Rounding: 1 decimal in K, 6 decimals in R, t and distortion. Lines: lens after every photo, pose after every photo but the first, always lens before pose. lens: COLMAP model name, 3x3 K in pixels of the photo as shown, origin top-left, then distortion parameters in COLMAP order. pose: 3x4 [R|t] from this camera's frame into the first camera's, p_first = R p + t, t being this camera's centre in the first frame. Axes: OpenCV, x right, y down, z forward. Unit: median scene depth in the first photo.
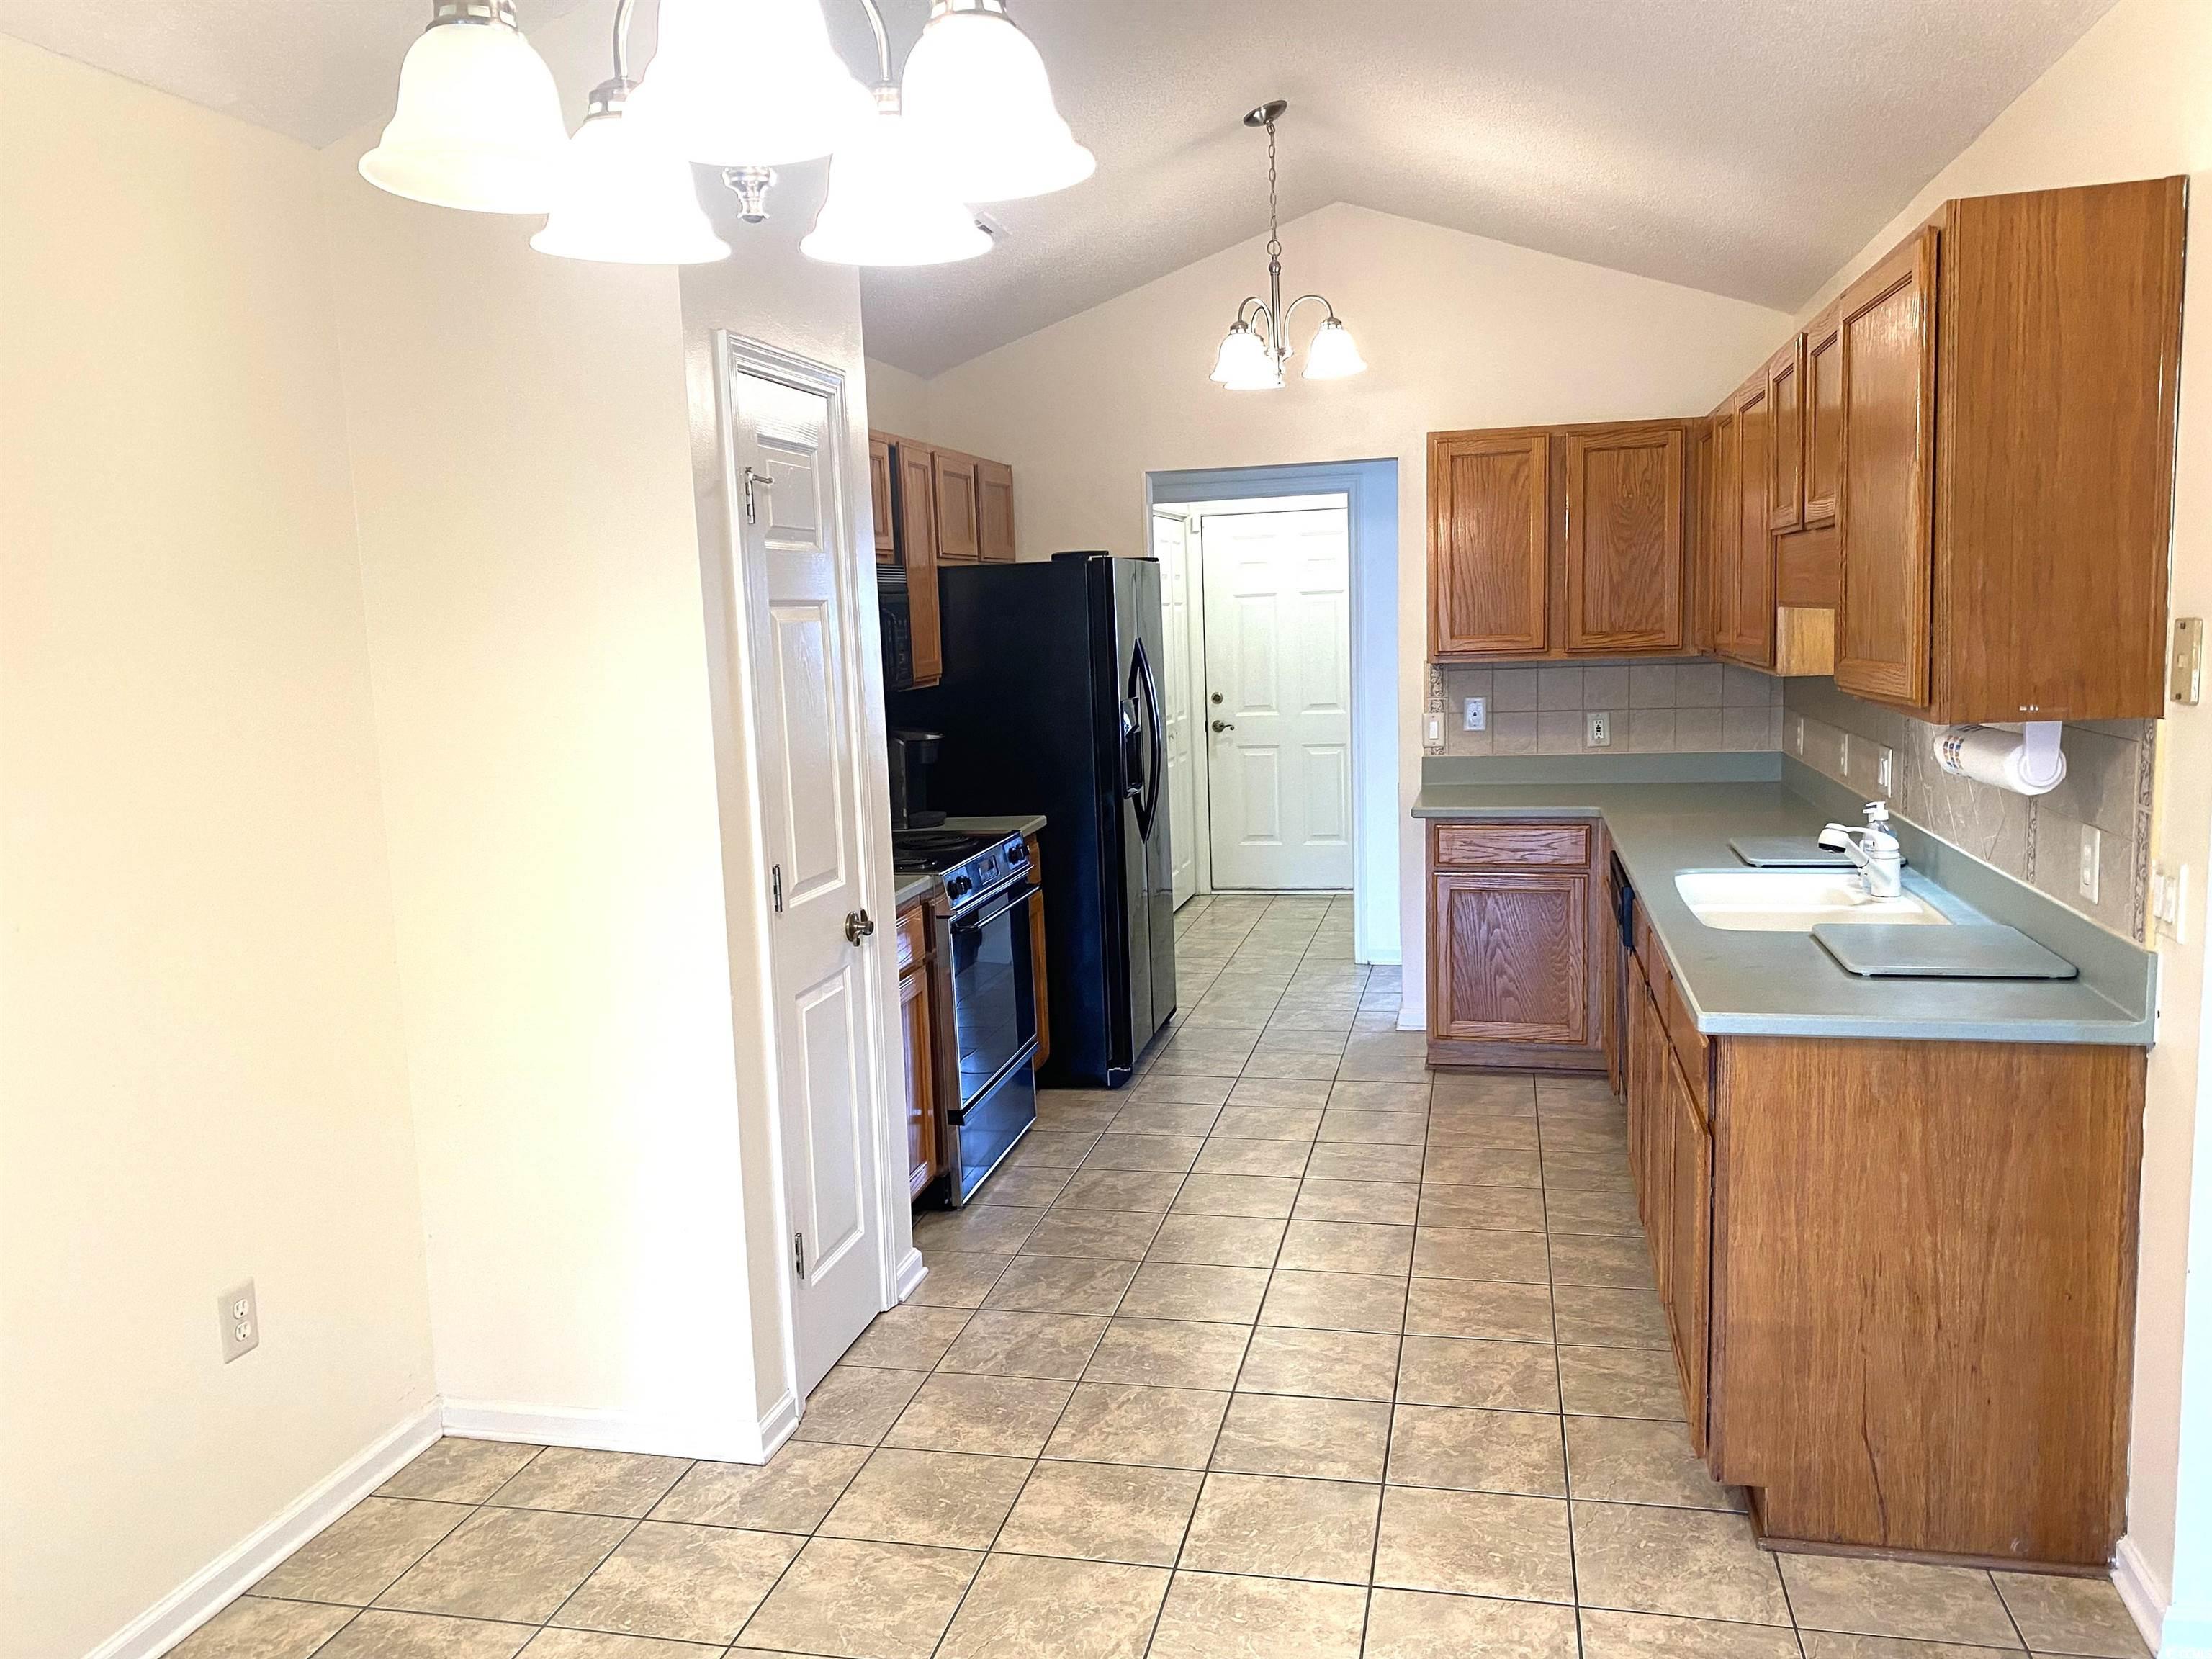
lens RADIAL K [[1671.9, 0, 1138.5], [0, 1671.9, 830.6], [0, 0, 1]] dist [0.093971, -0.134862]
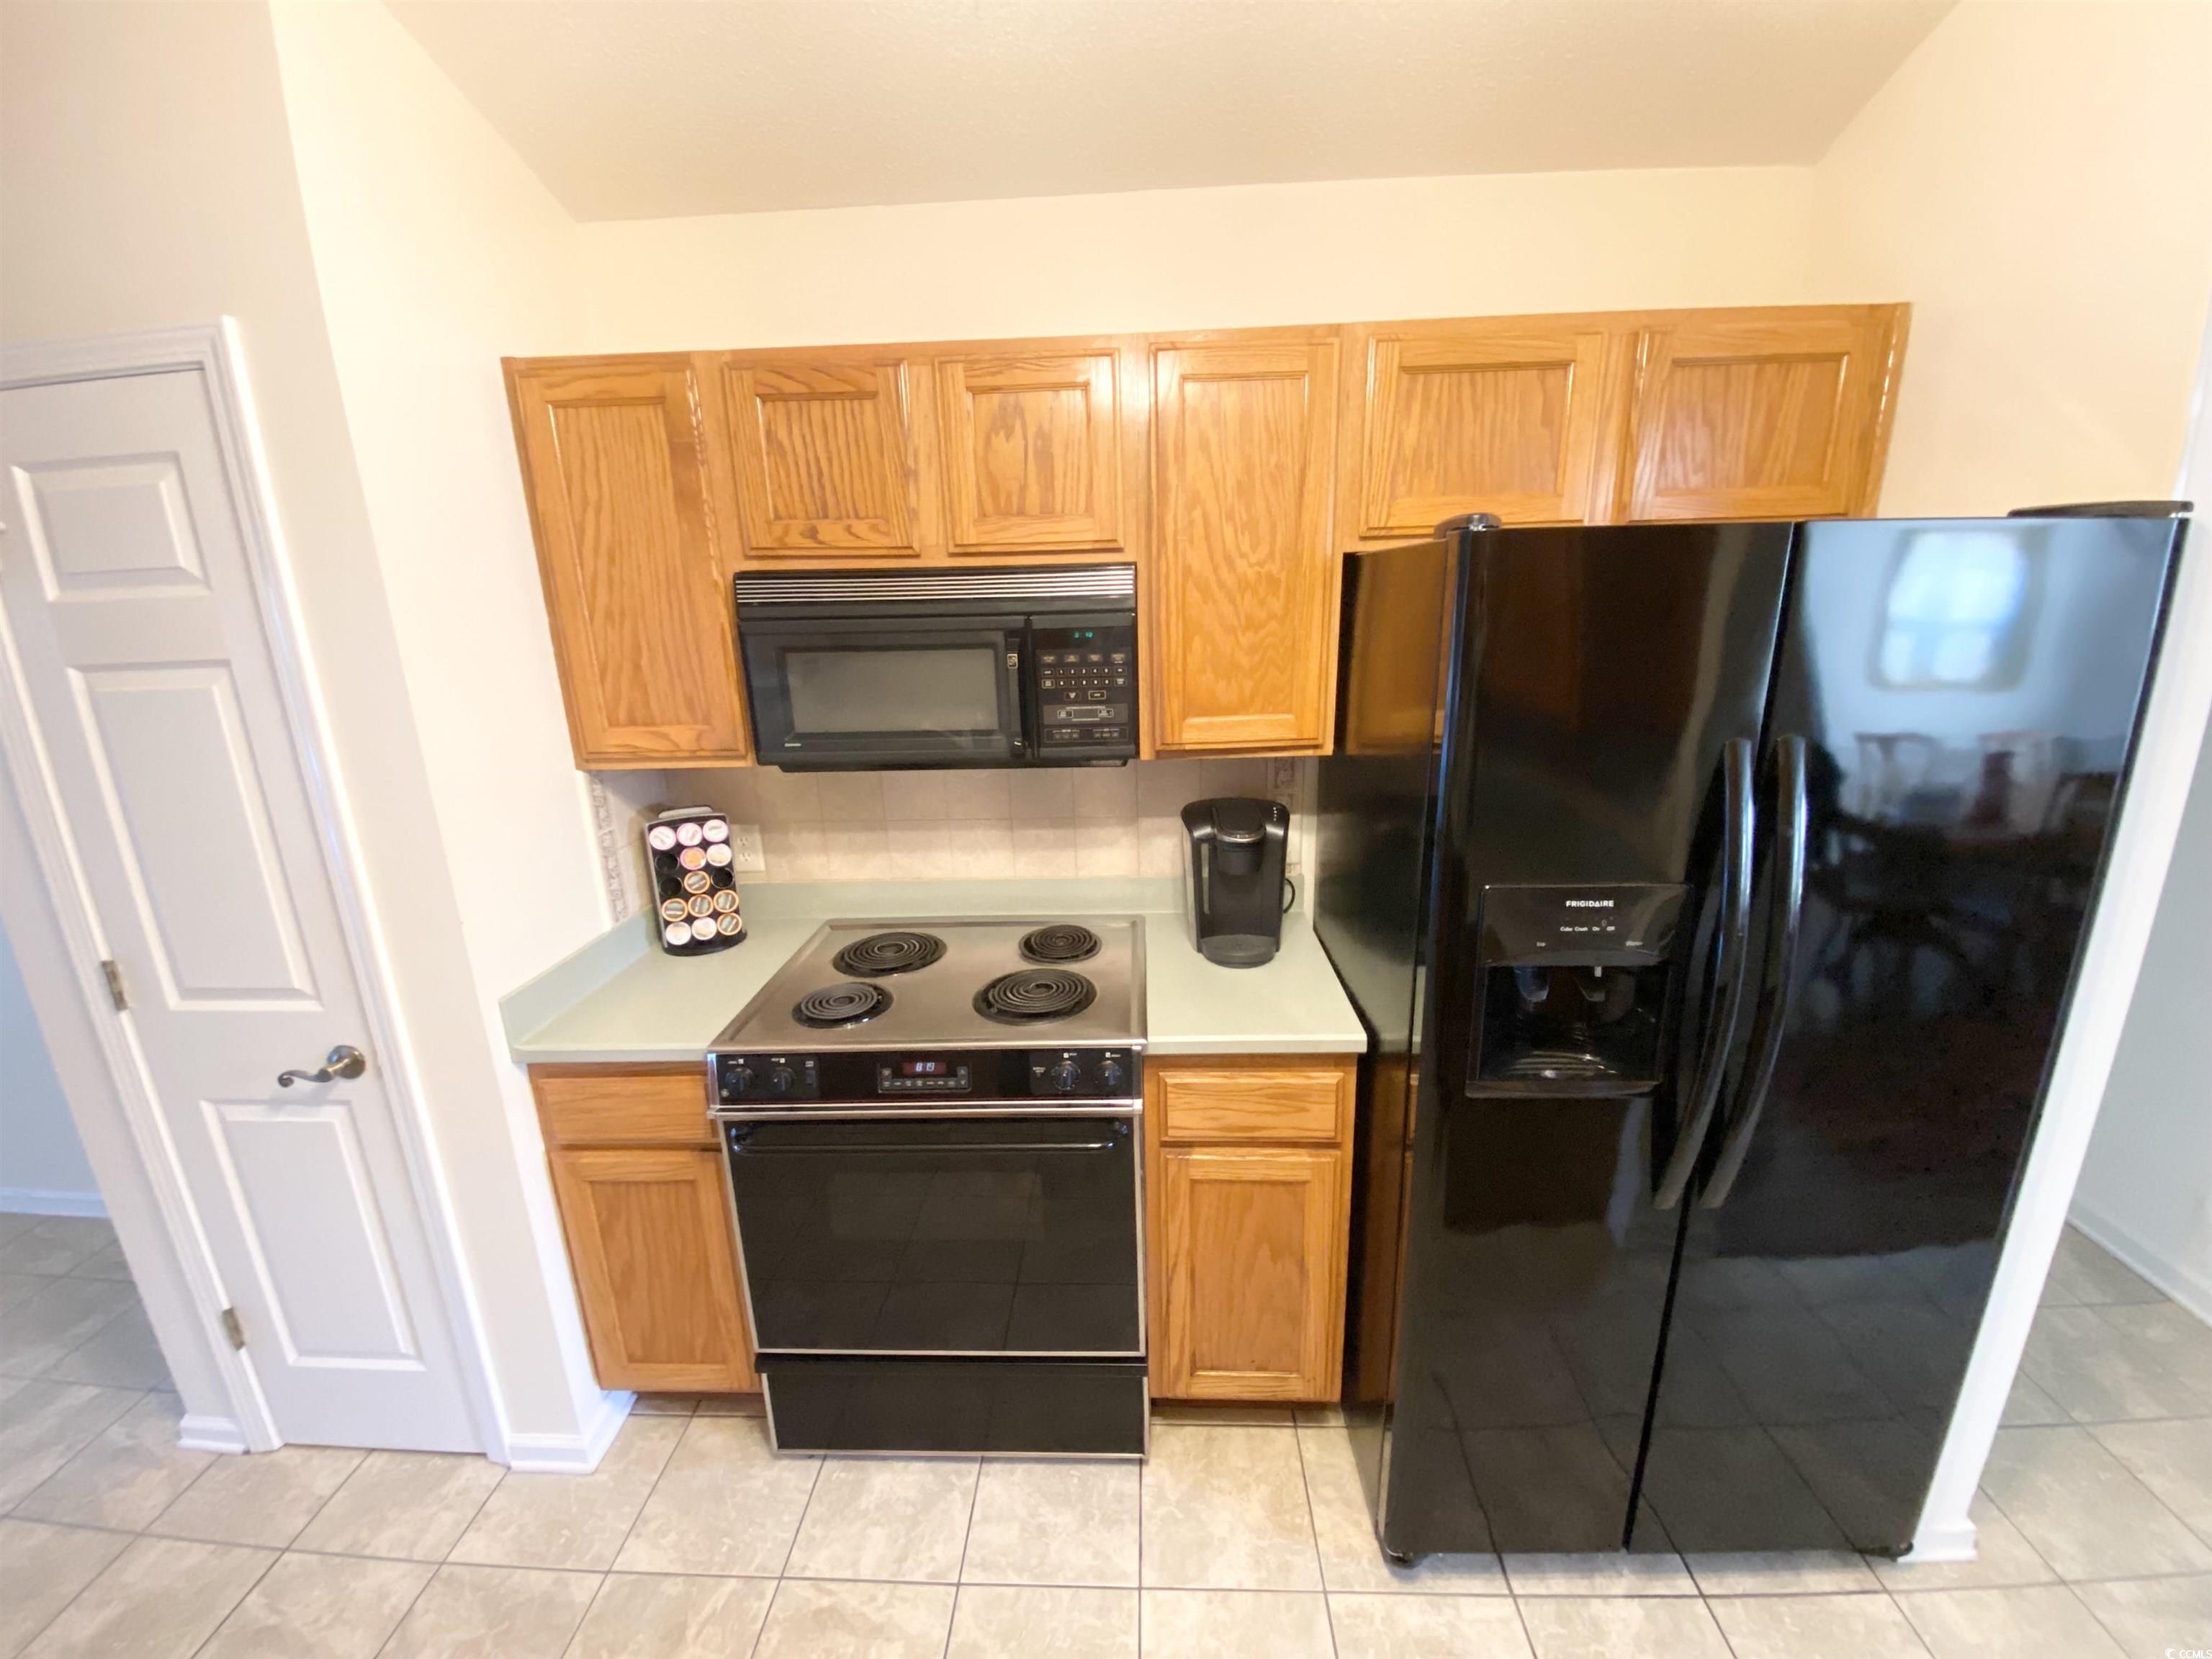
lens RADIAL K [[890.1, 0, 1099.3], [0, 890.1, 835.6], [0, 0, 1]] dist [0.008445, -0.010975]
pose [[0.160696, 0.285083, -0.944936, 0.280872], [-0.106305, 0.956808, 0.270586, -0.216699], [0.981262, 0.056969, 0.184061, 1.336631]]
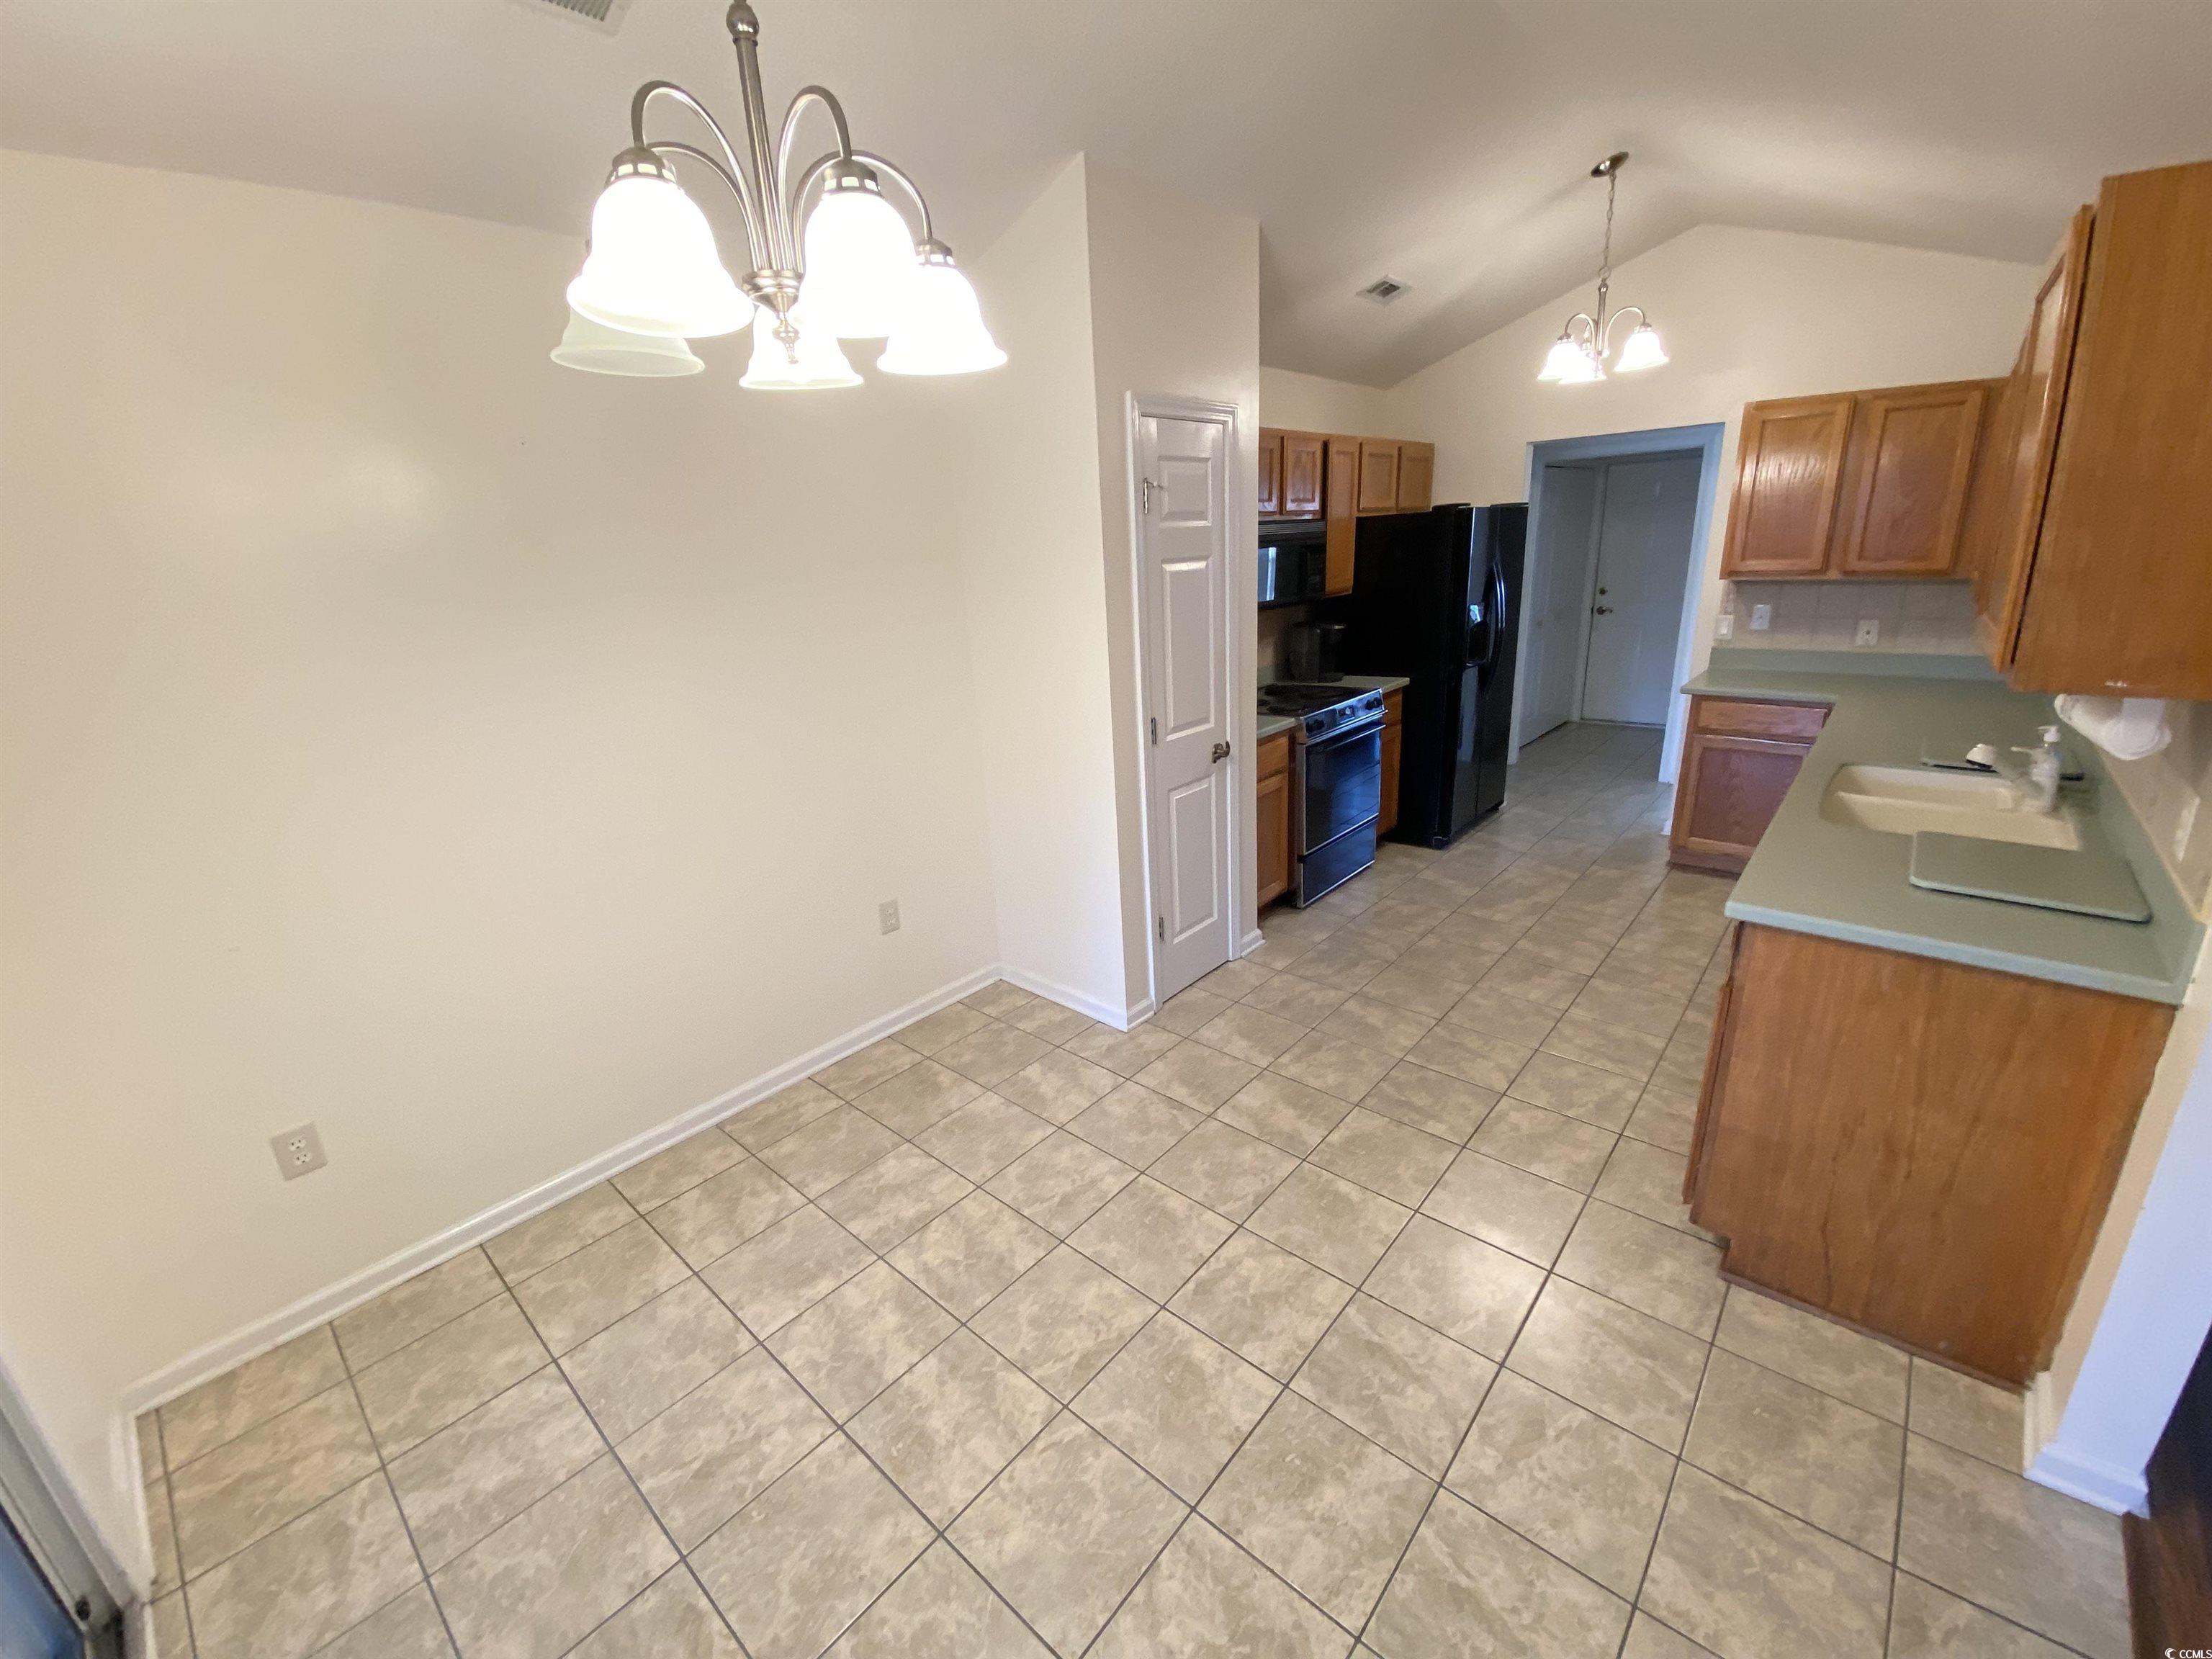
lens RADIAL K [[890.3, 0, 1104.3], [0, 890.3, 826.2], [0, 0, 1]] dist [0.030759, -0.030732]
pose [[0.870439, 0.136742, -0.472903, 0.179937], [-0.041857, 0.977726, 0.205671, -0.053182], [0.490494, -0.159230, 0.856774, 0.148703]]
